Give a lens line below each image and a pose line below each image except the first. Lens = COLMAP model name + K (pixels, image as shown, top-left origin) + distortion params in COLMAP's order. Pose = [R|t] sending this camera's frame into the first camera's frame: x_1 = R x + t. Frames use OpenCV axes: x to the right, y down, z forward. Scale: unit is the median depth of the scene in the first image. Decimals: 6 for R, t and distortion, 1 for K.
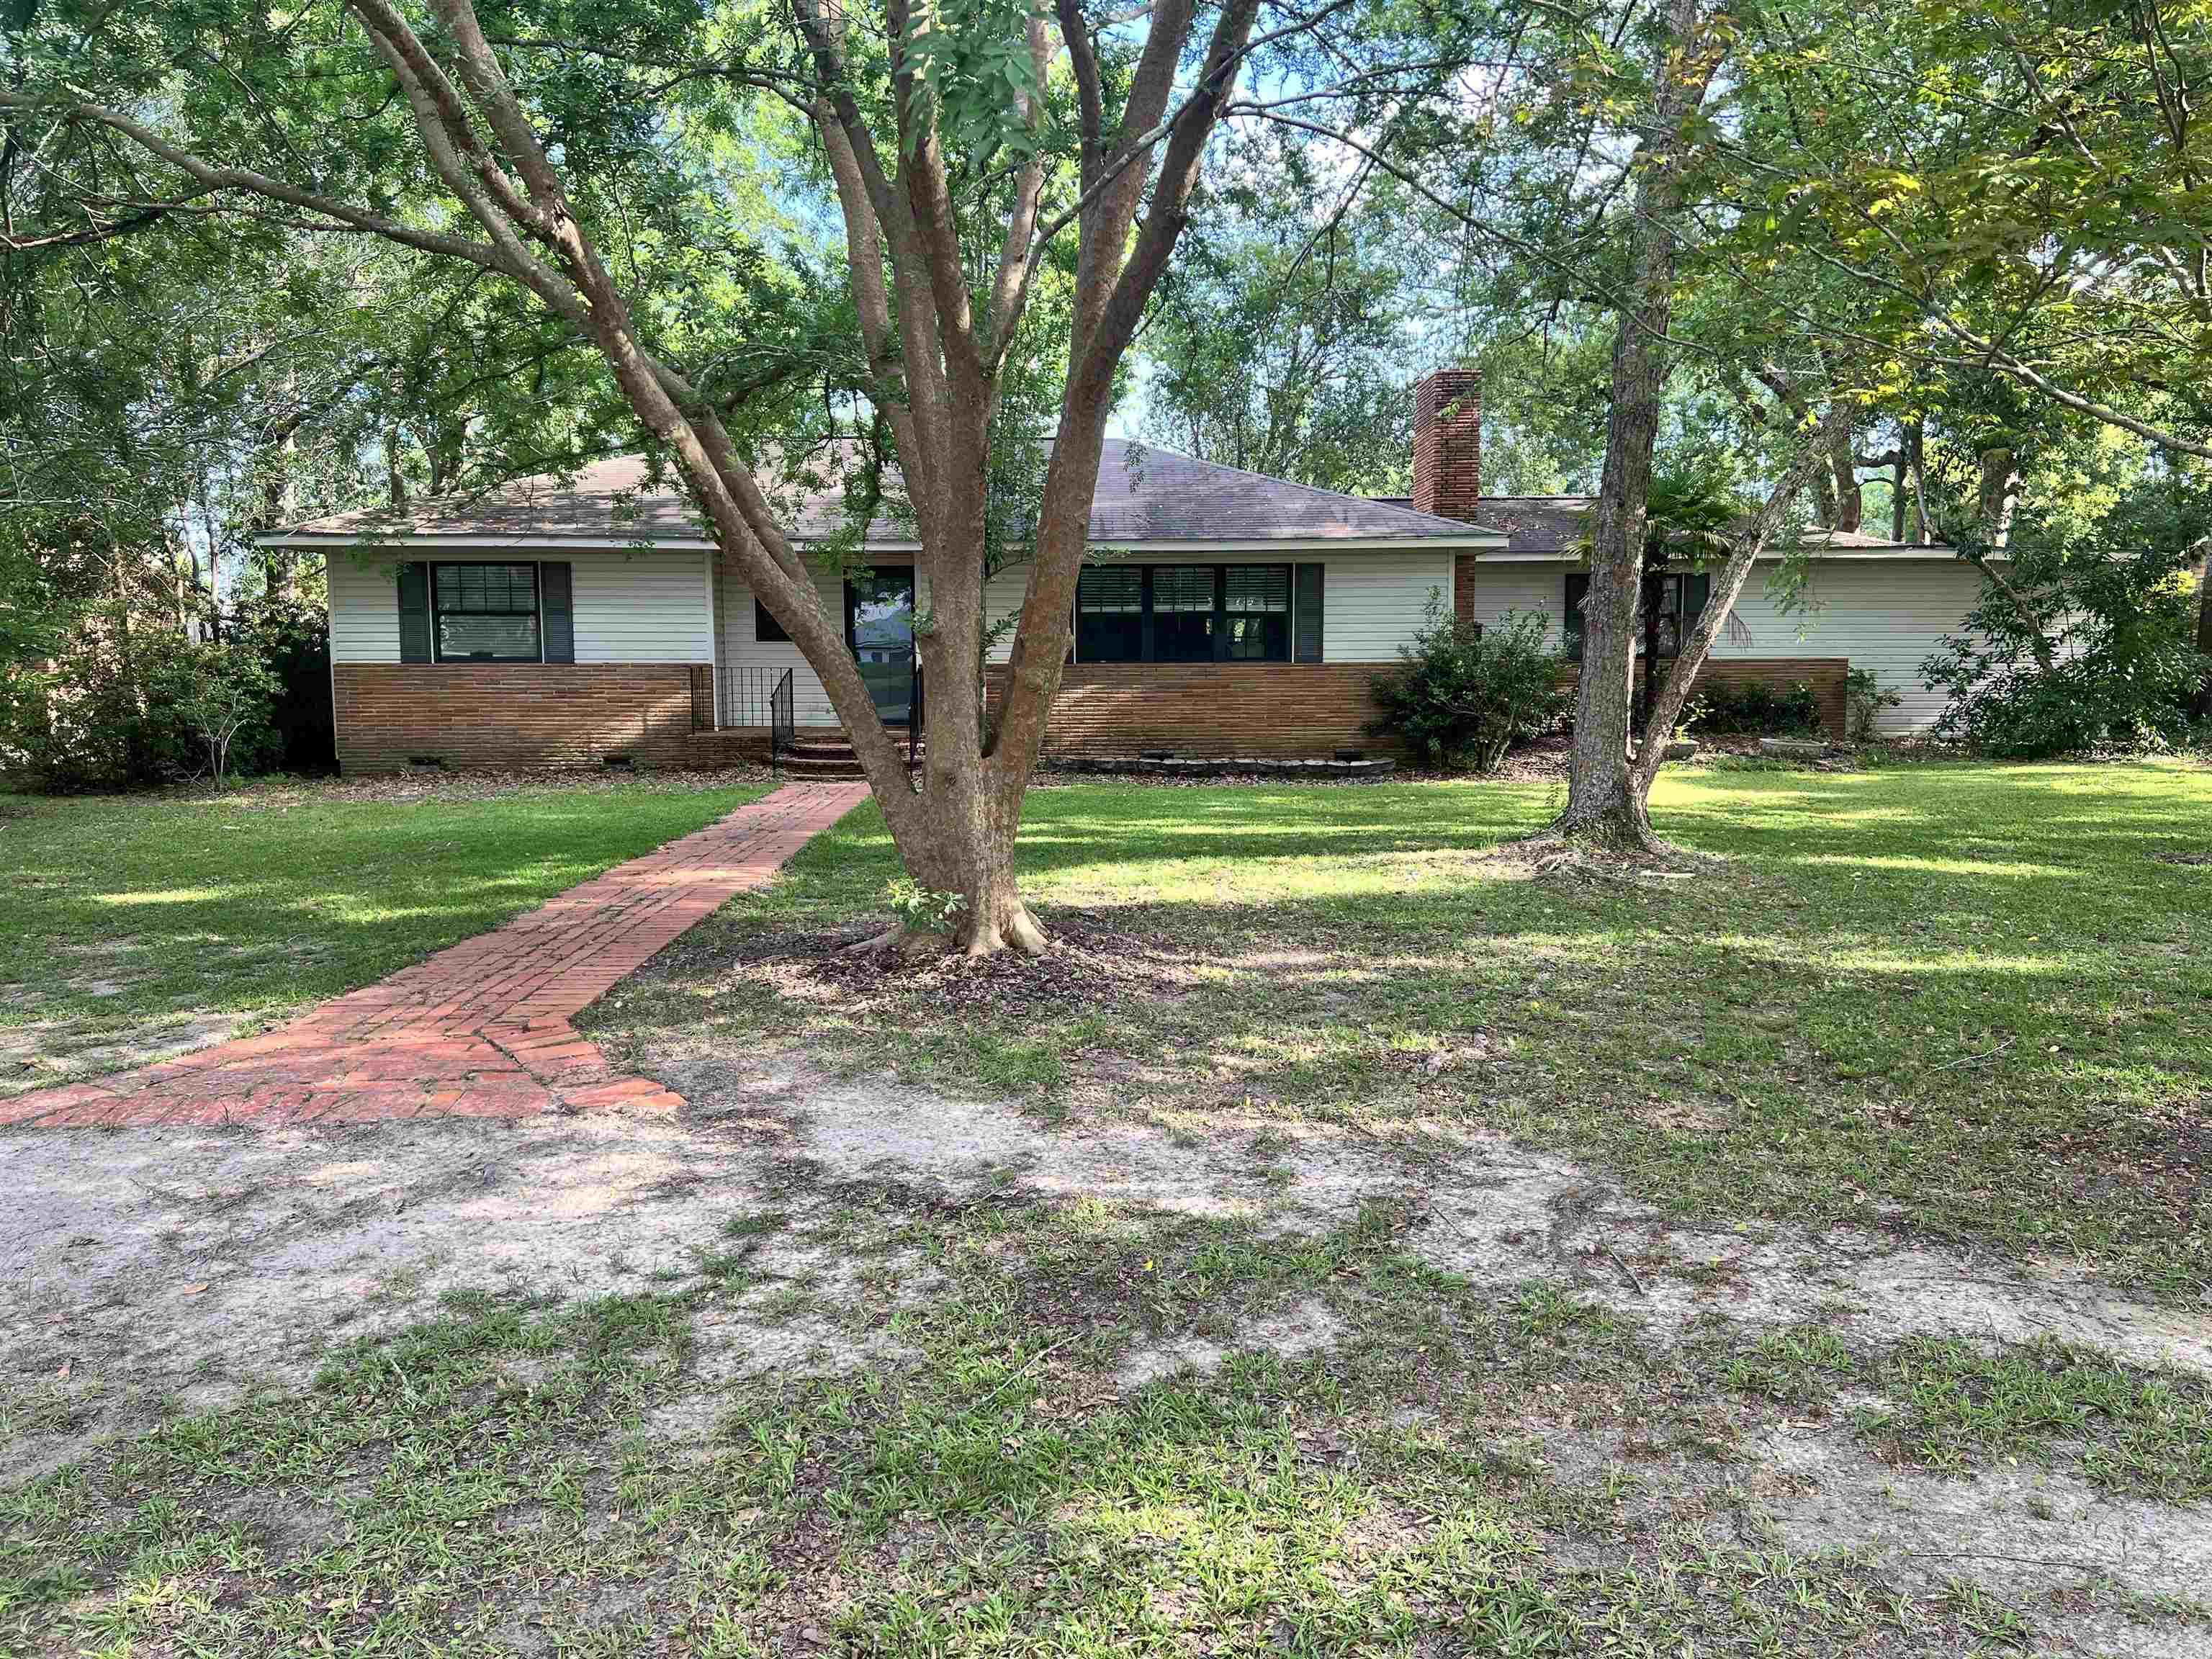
lens RADIAL K [[1671.3, 0, 1109.2], [0, 1671.3, 823.9], [0, 0, 1]] dist [0.057434, -0.072655]
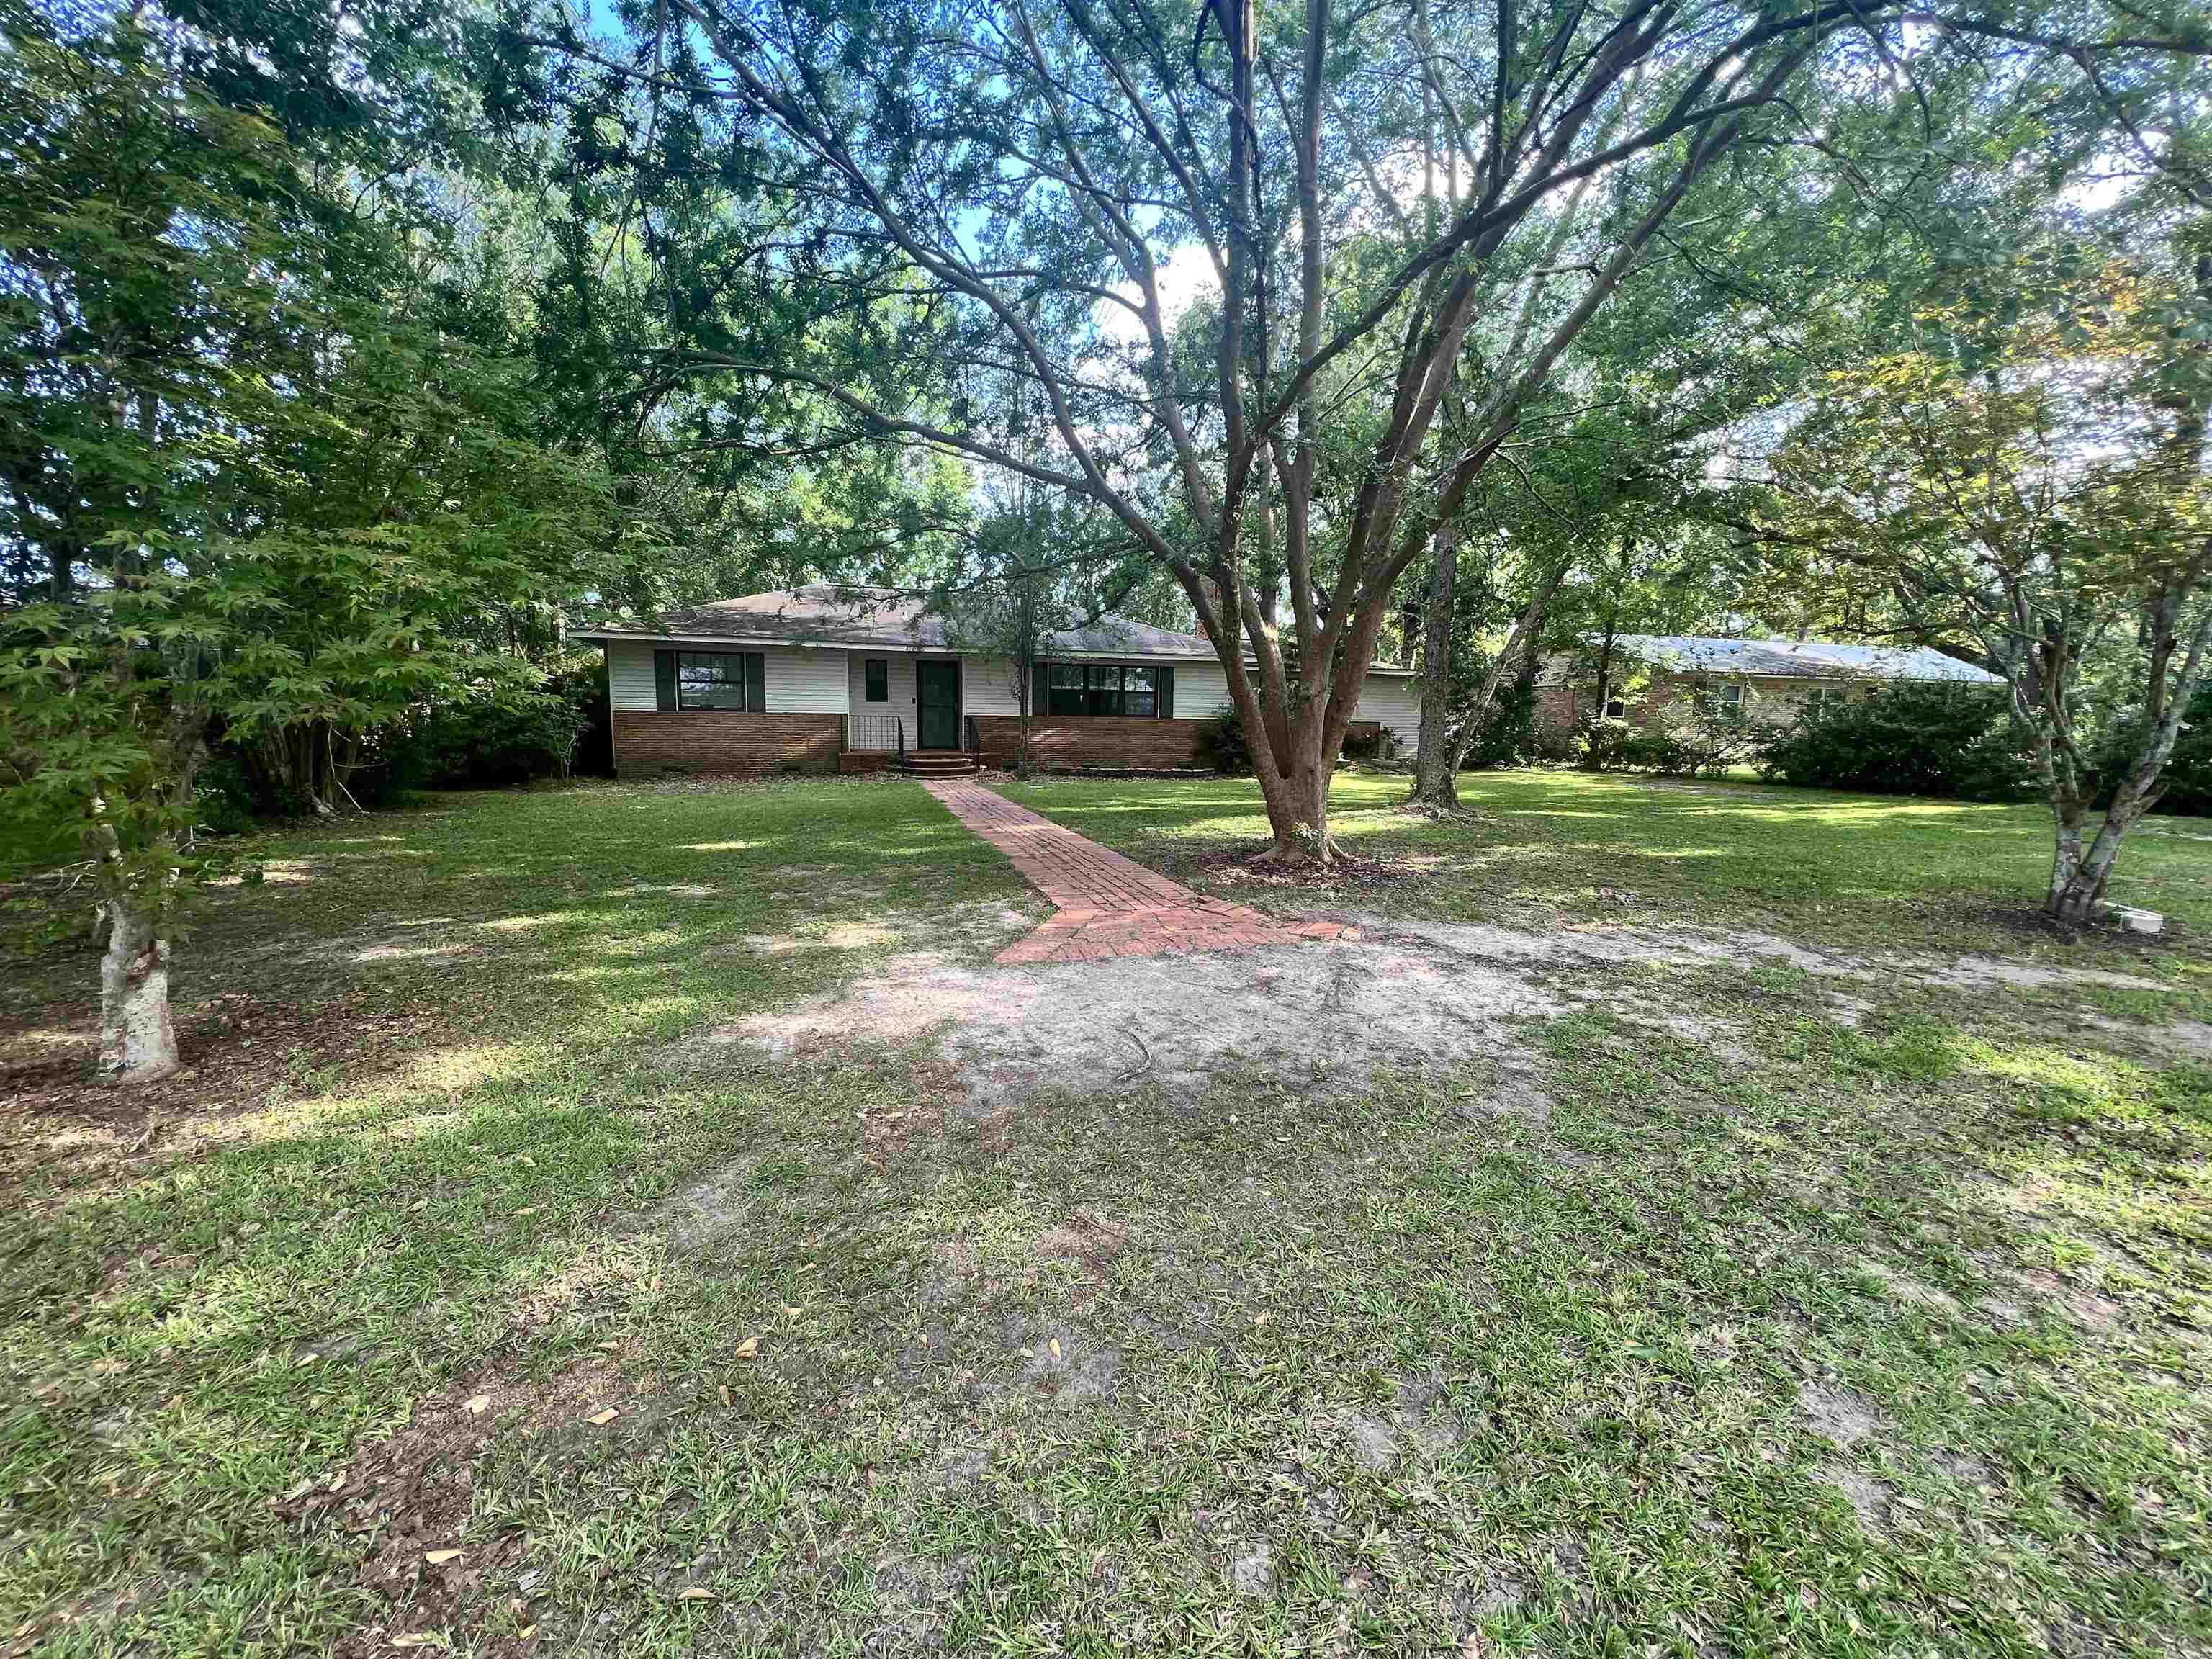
lens RADIAL K [[894.6, 0, 1108.3], [0, 894.6, 832.7], [0, 0, 1]] dist [-0.008270, 0.000964]
pose [[0.961667, -0.017540, 0.273658, -0.236895], [0.009785, 0.999512, 0.029680, 0.004326], [-0.274045, -0.025865, 0.961369, 0.021372]]
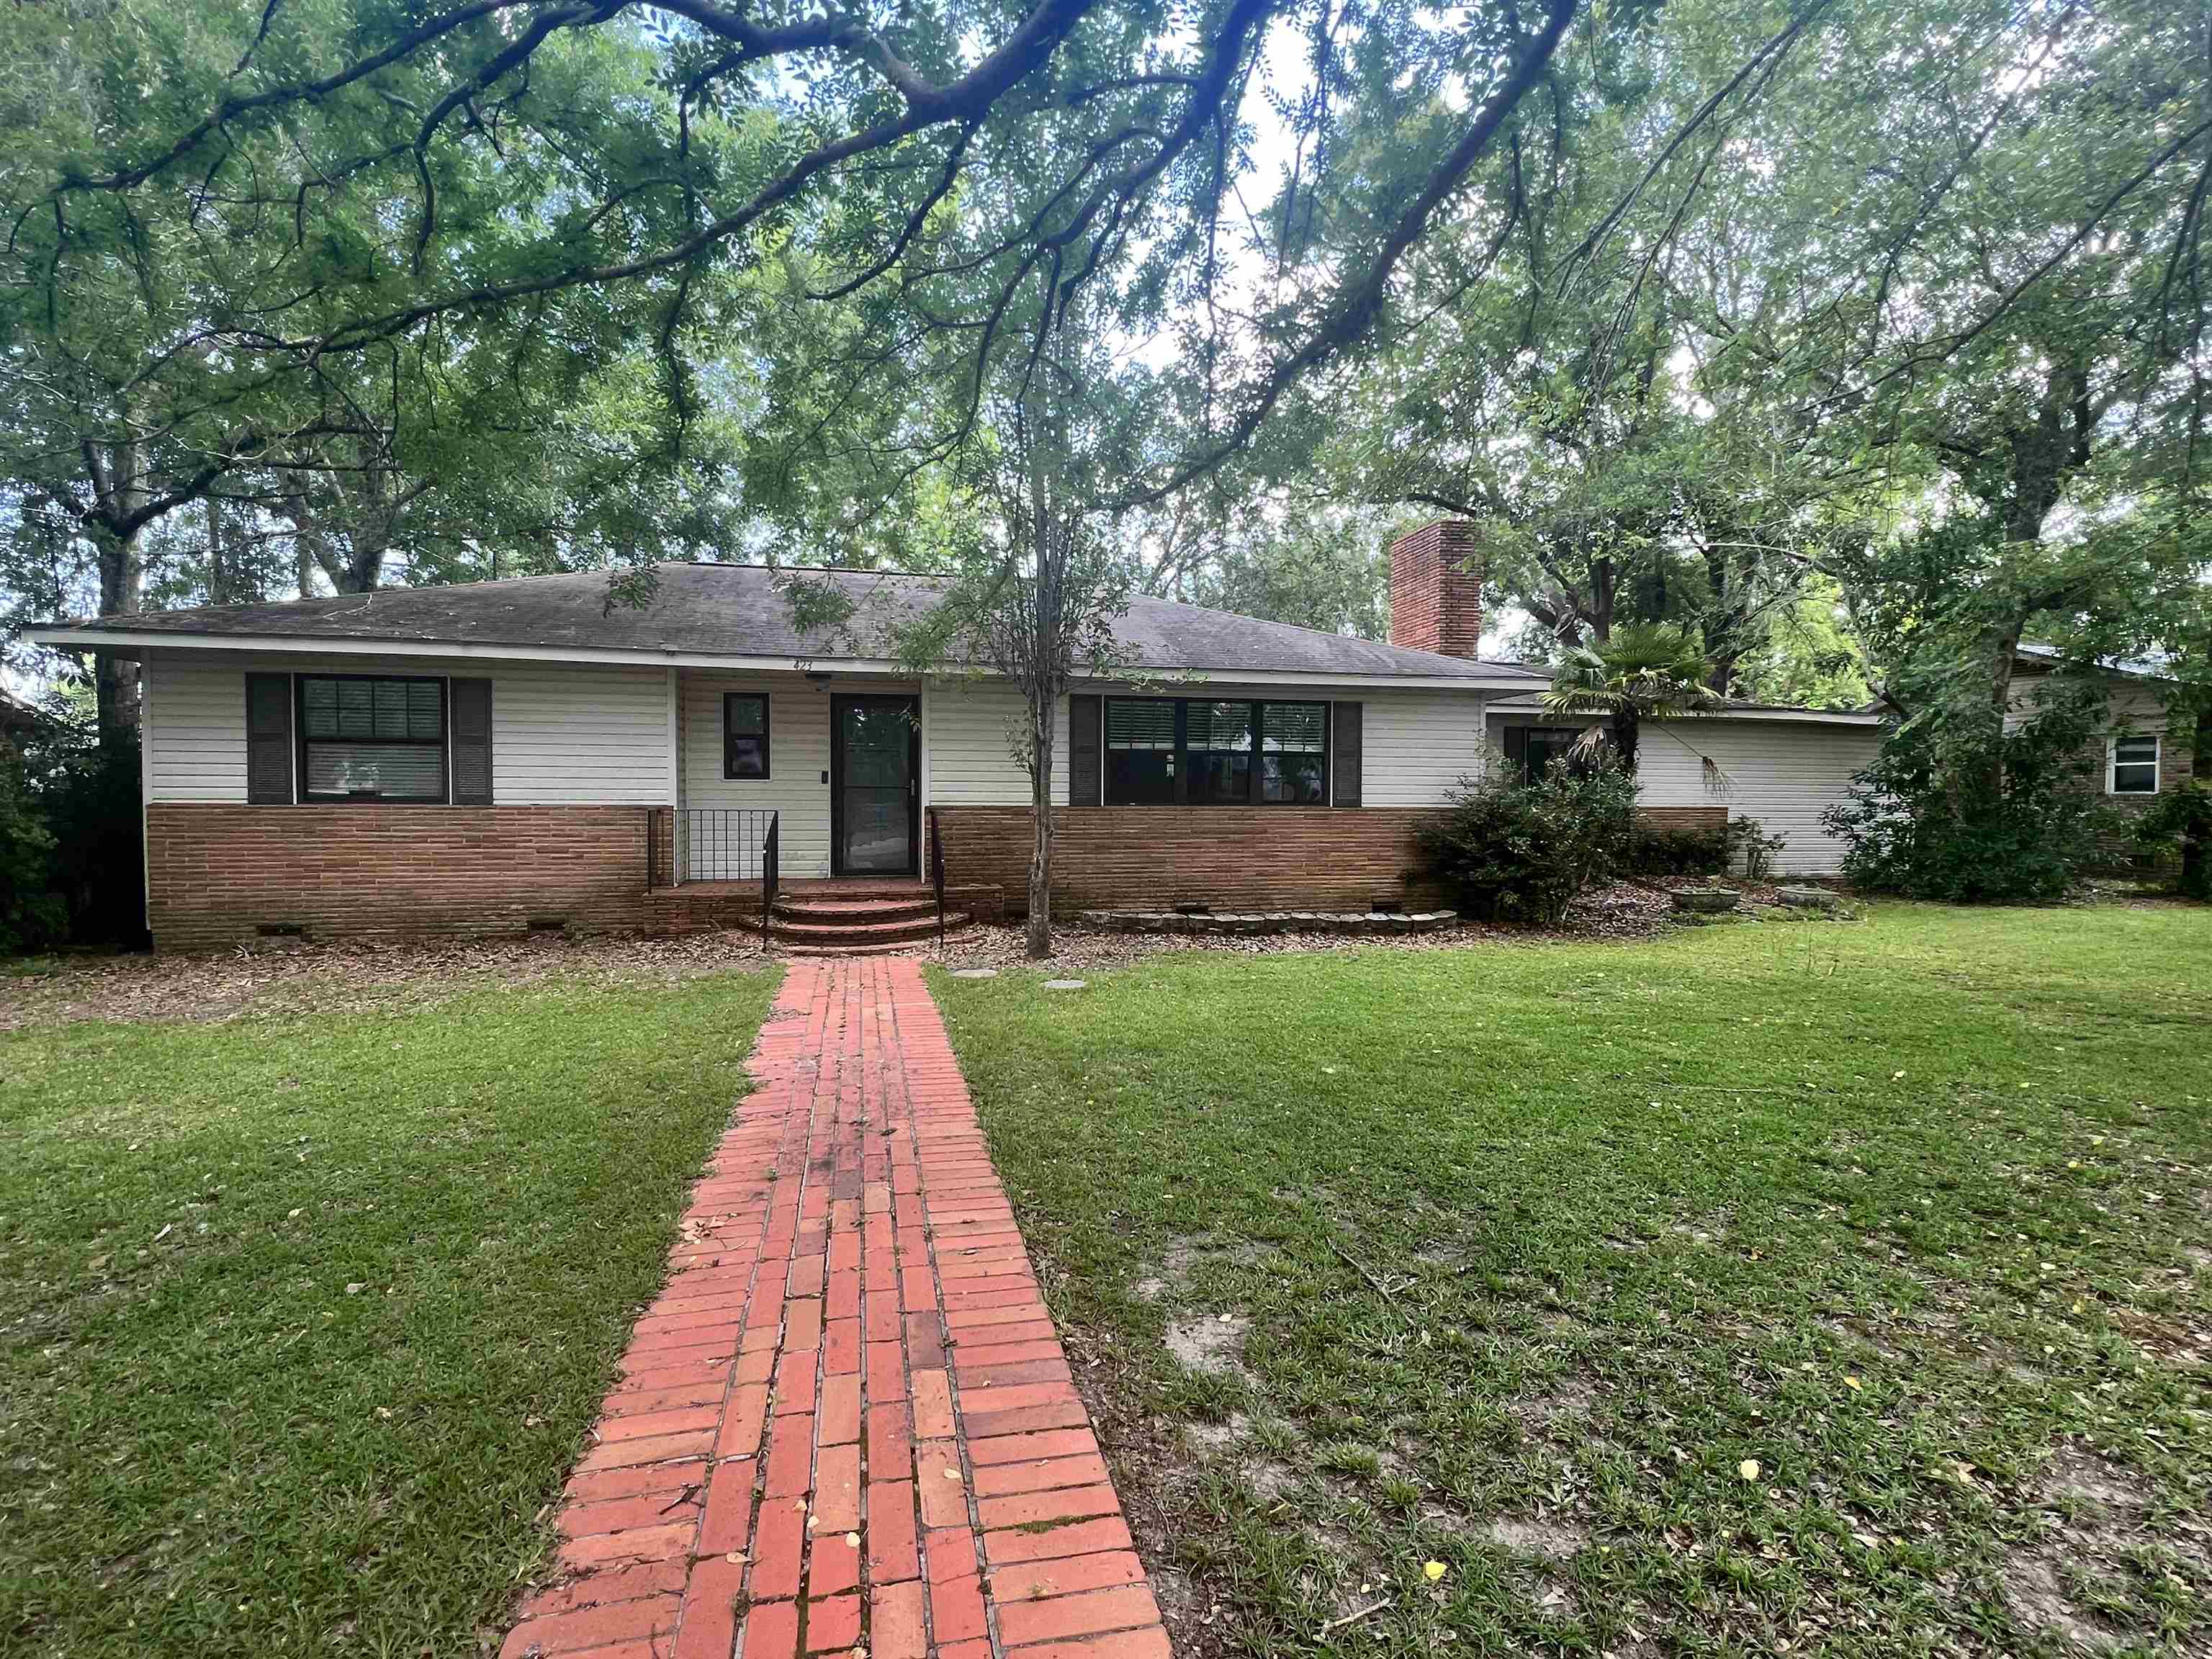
lens RADIAL K [[1102.7, 0, 1096.4], [0, 1102.7, 829.5], [0, 0, 1]] dist [0.001640, 0.001773]
pose [[0.981646, 0.000988, 0.190709, -0.138552], [0.013521, 0.997110, -0.074764, -0.041127], [-0.190231, 0.075971, 0.978795, 0.439978]]
